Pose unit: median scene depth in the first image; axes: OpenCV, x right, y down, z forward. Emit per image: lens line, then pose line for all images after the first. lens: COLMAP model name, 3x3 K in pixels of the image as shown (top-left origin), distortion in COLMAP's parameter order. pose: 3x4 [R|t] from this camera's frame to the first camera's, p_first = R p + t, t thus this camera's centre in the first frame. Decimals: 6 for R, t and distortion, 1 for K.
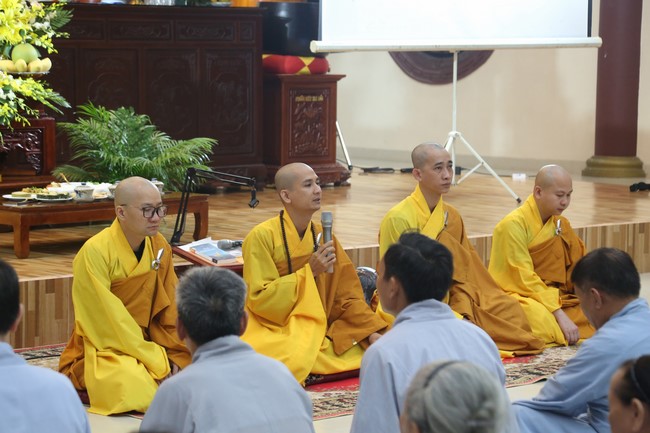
lens RADIAL K [[1849.5, 0, 325.0], [0, 1849.5, 216.5], [0, 0, 1]] dist [0.689319, -0.407363]
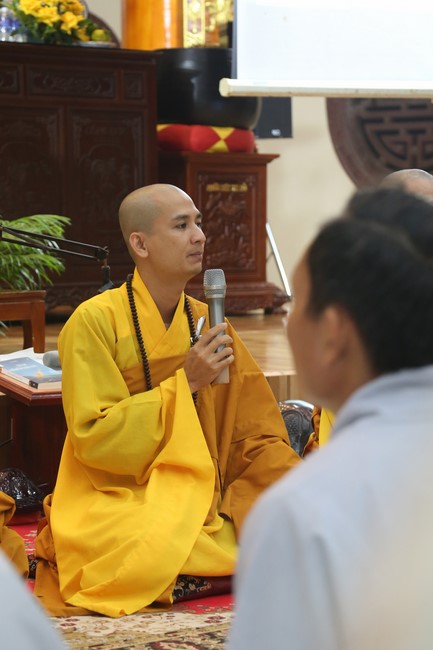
lens RADIAL K [[1849.5, 0, 234.5], [0, 1849.5, 356.3], [0, 0, 1]] dist [0.689319, -0.407363]
pose [[0.999561, -0.008540, -0.028385, 0.020810], [0.007382, 0.999147, -0.040632, 0.042590], [0.028707, 0.040405, 0.998771, 0.463666]]
